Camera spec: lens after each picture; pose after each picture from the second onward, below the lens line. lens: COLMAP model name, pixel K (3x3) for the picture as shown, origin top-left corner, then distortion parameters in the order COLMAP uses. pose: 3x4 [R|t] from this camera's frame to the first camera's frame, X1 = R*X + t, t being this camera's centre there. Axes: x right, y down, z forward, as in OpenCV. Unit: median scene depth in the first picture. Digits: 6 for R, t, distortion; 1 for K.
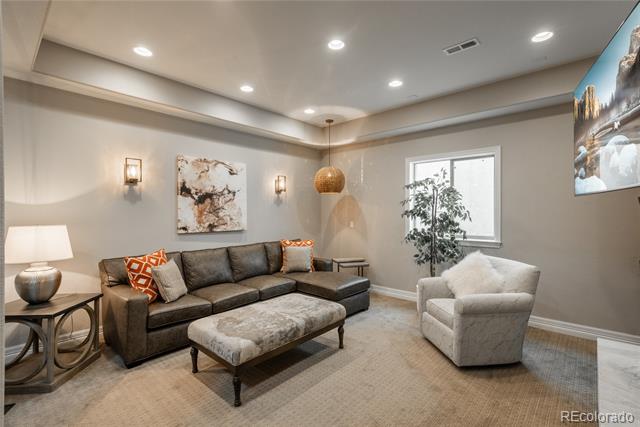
lens RADIAL K [[299.8, 0, 322.7], [0, 299.8, 214.2], [0, 0, 1]] dist [0.013015, -0.000653]
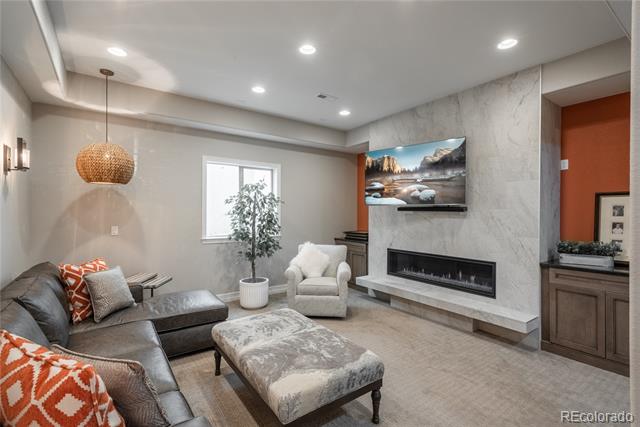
lens RADIAL K [[299.8, 0, 322.7], [0, 299.8, 214.2], [0, 0, 1]] dist [0.013015, -0.000653]
pose [[0.201171, -0.003842, 0.979549, -0.615311], [-0.000921, 0.999991, 0.004111, -0.008180], [-0.979556, -0.001729, 0.201166, 0.481888]]
